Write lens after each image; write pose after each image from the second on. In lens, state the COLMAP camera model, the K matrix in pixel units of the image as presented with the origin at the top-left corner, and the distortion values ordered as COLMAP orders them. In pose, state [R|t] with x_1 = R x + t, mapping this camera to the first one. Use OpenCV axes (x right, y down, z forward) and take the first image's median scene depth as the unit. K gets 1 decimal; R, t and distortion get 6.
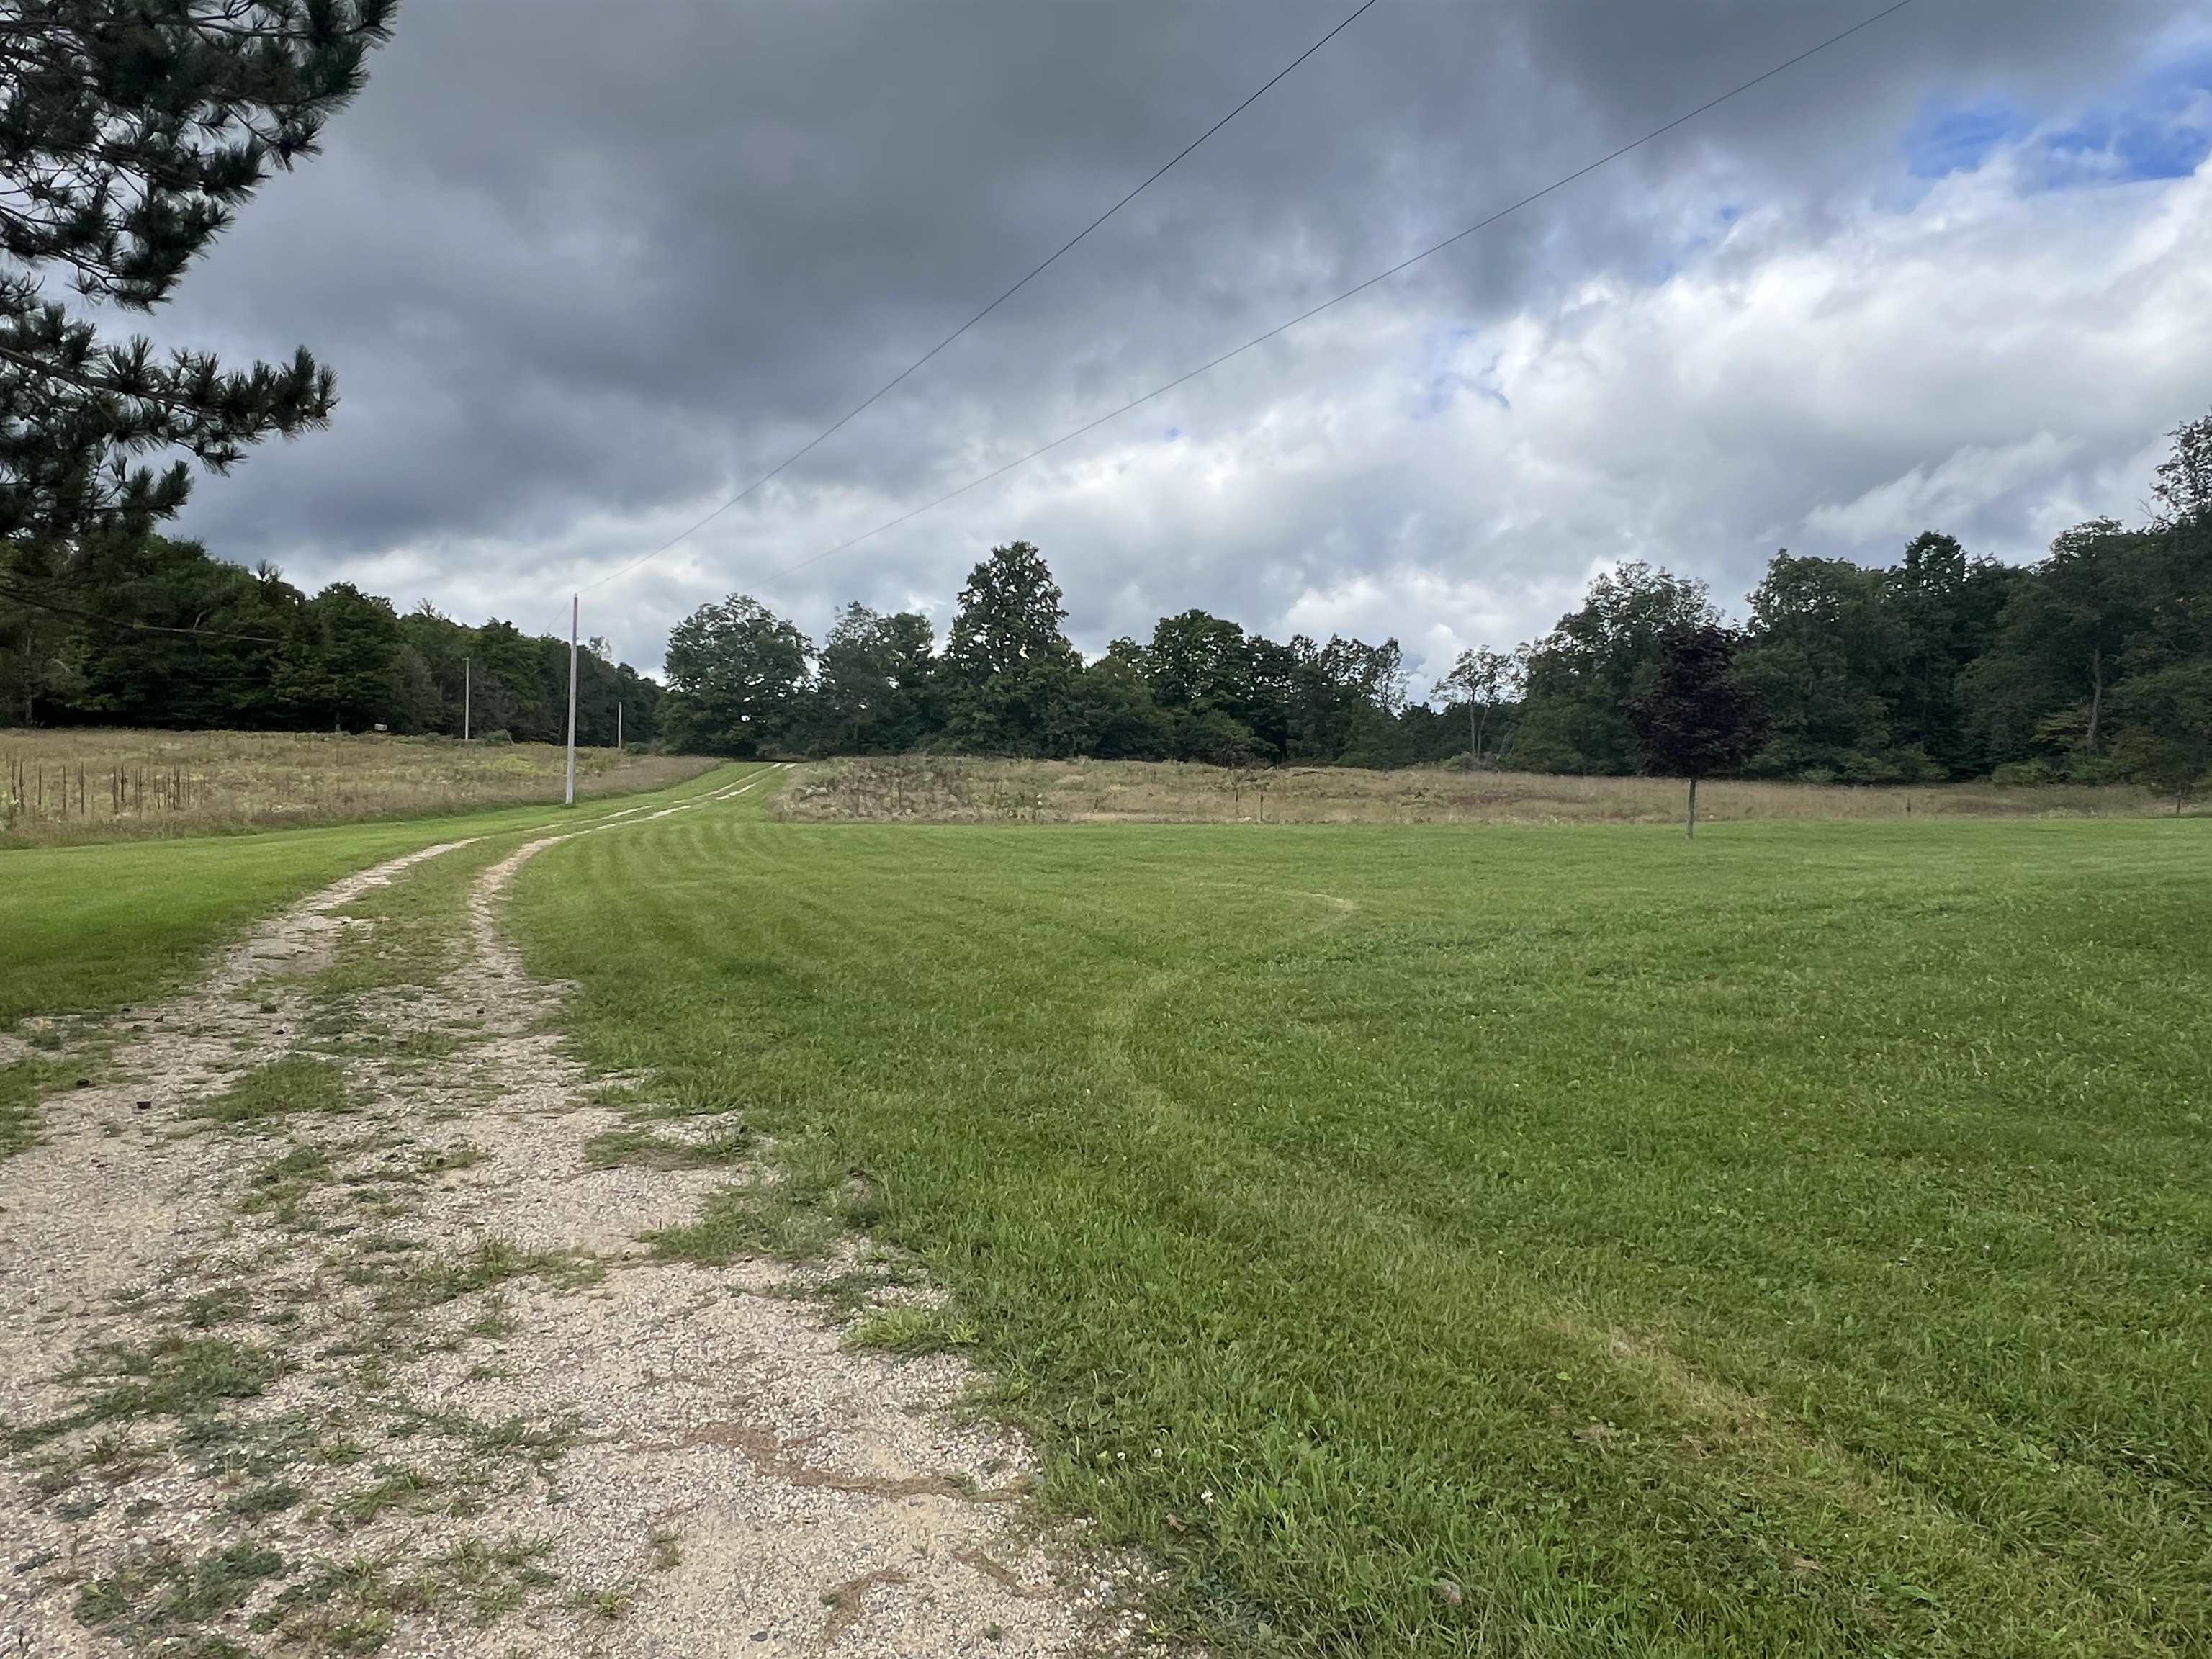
lens RADIAL K [[1373.1, 0, 1099.2], [0, 1373.1, 832.6], [0, 0, 1]] dist [0.021239, -0.002593]
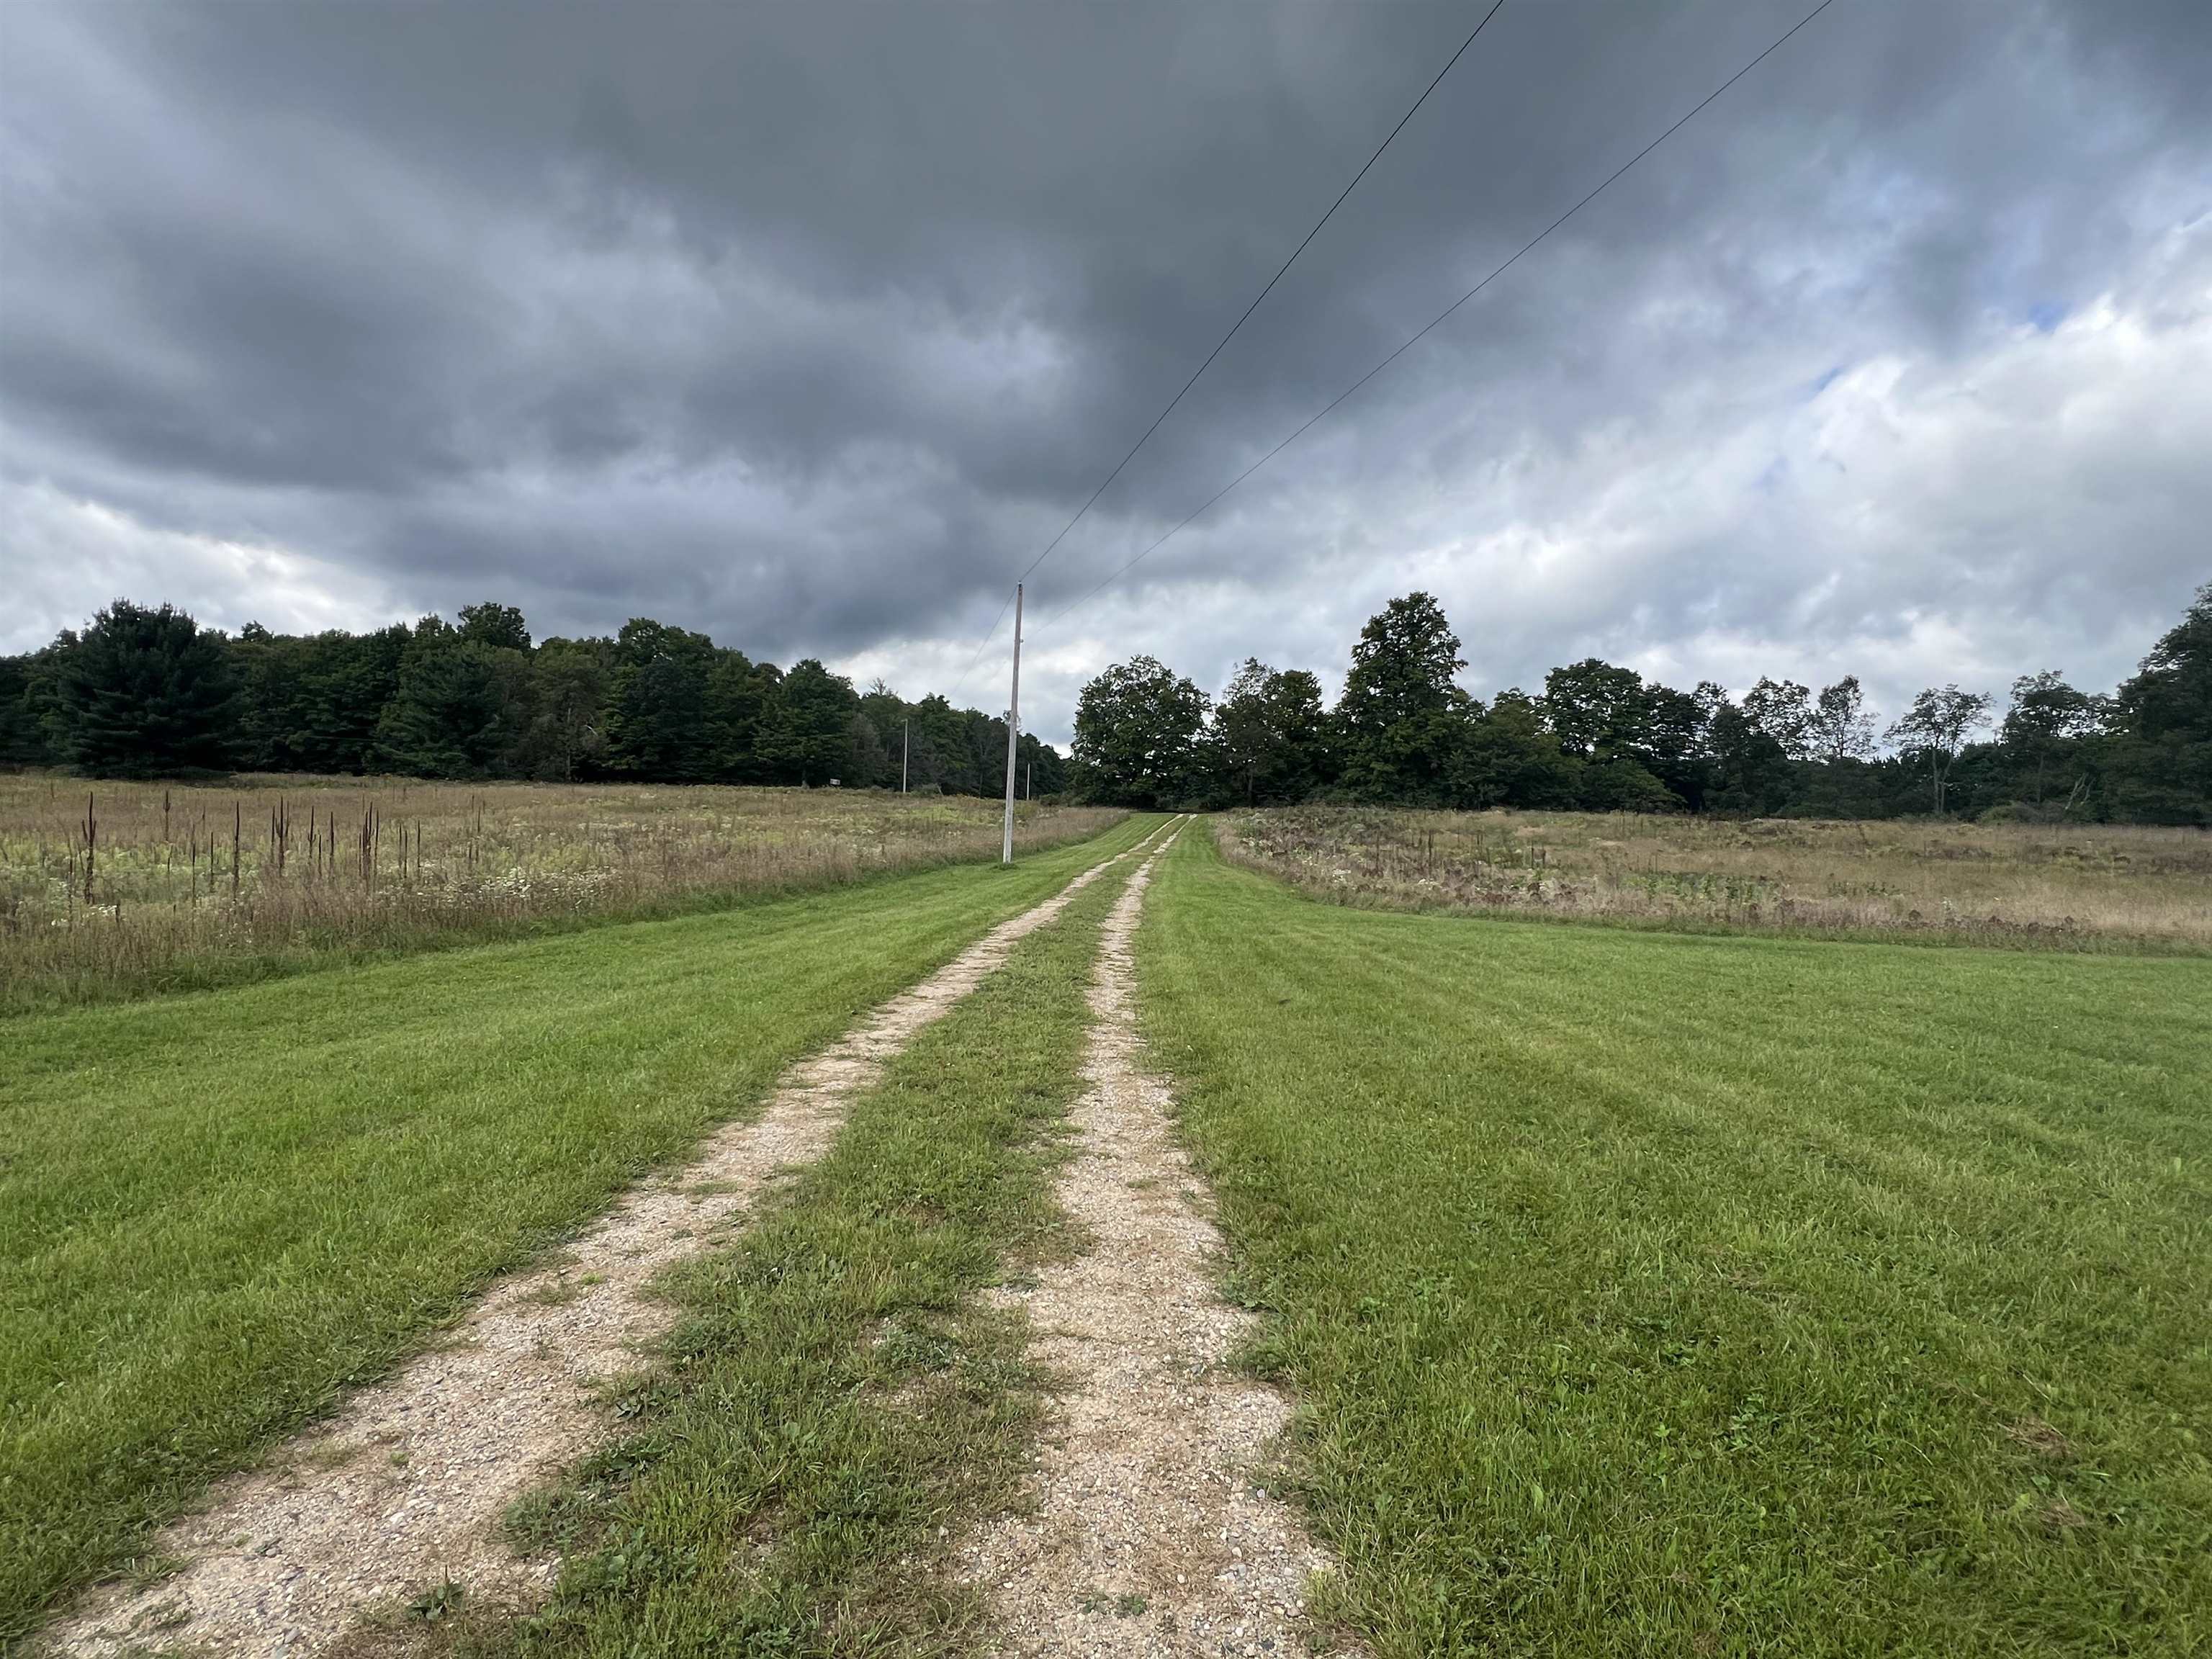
lens RADIAL K [[1094.3, 0, 1109.4], [0, 1094.3, 831.2], [0, 0, 1]] dist [-0.000202, -0.000279]
pose [[0.968402, 0.005545, -0.249332, -0.074847], [-0.014941, 0.999247, -0.035807, -0.006888], [0.248945, 0.038401, 0.967756, 0.181272]]
